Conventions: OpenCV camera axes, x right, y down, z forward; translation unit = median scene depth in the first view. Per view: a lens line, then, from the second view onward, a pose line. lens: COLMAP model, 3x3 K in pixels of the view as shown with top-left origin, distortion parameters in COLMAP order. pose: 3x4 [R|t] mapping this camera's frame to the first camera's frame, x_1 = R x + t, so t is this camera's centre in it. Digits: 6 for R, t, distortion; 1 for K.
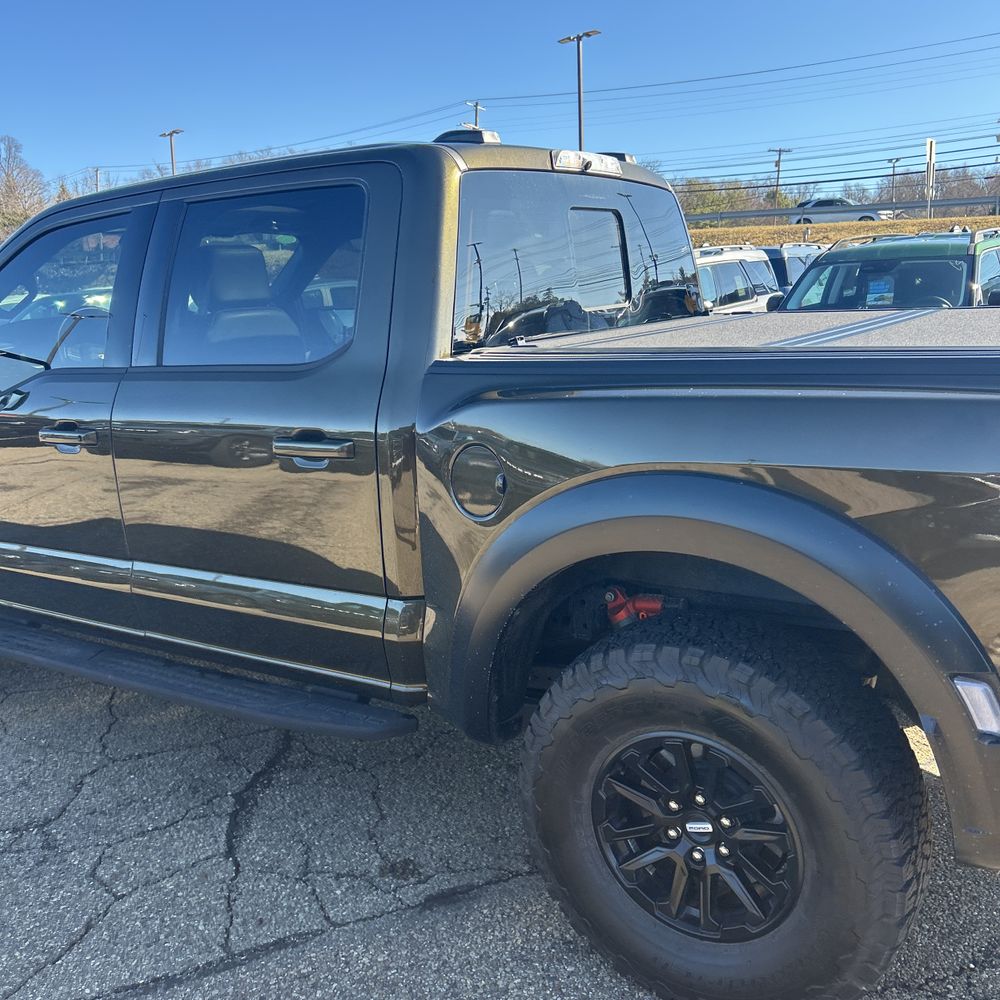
lens RADIAL K [[977.6, 0, 500.0], [0, 977.6, 500.0], [0, 0, 1]] dist [0.027724, -0.046206]
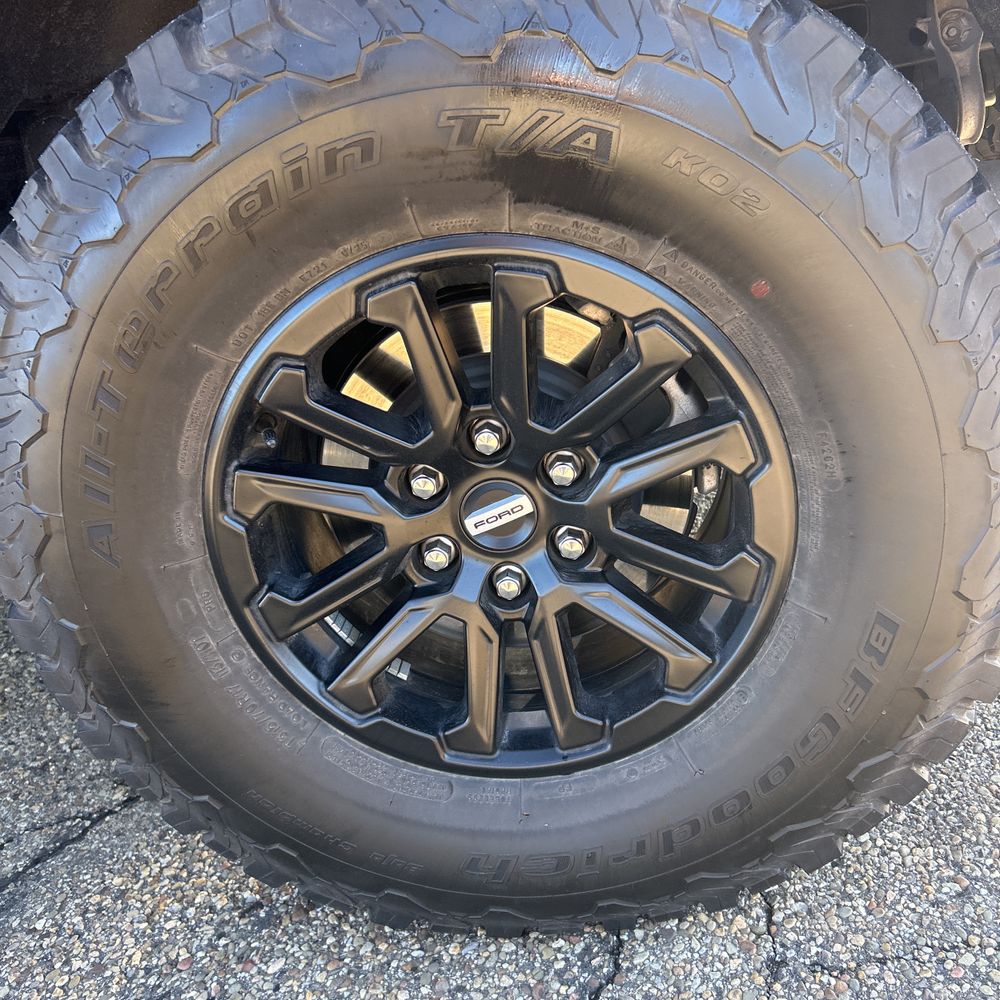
lens RADIAL K [[977.6, 0, 500.0], [0, 977.6, 500.0], [0, 0, 1]] dist [0.027724, -0.046206]
pose [[0.871698, -0.283653, 0.399603, 0.046575], [0.236591, 0.957716, 0.163721, 0.252398], [-0.429146, -0.048173, 0.901949, 0.617561]]
